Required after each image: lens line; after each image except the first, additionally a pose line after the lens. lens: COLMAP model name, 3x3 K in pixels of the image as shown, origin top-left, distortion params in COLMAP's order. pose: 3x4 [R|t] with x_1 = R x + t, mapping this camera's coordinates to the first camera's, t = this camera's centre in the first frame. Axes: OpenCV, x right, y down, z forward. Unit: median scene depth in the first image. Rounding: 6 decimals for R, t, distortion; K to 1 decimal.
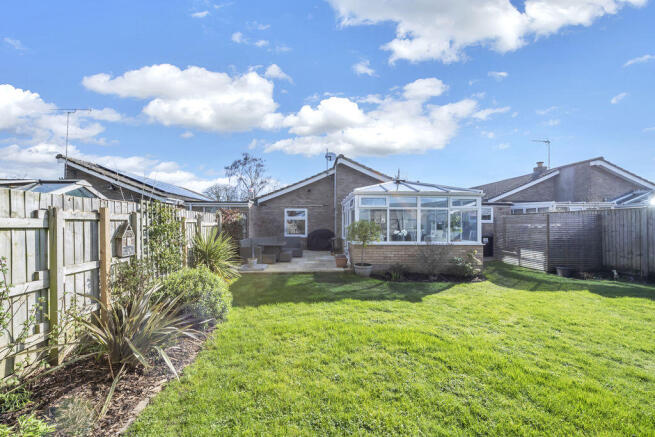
lens RADIAL K [[273.2, 0, 325.0], [0, 273.2, 221.2], [0, 0, 1]] dist [-0.020868, -0.000190]
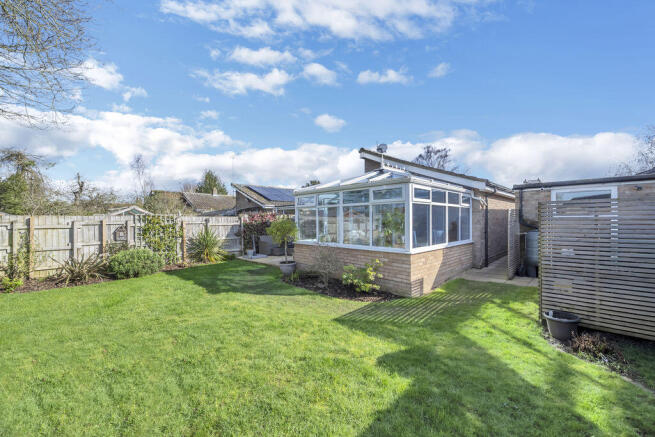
lens RADIAL K [[273.2, 0, 324.6], [0, 273.2, 217.6], [0, 0, 1]] dist [-0.020868, -0.000190]
pose [[0.671428, -0.004945, -0.741053, 0.607436], [0.013388, 0.999895, 0.005458, -0.014382], [0.740949, -0.013586, 0.671424, 0.221860]]
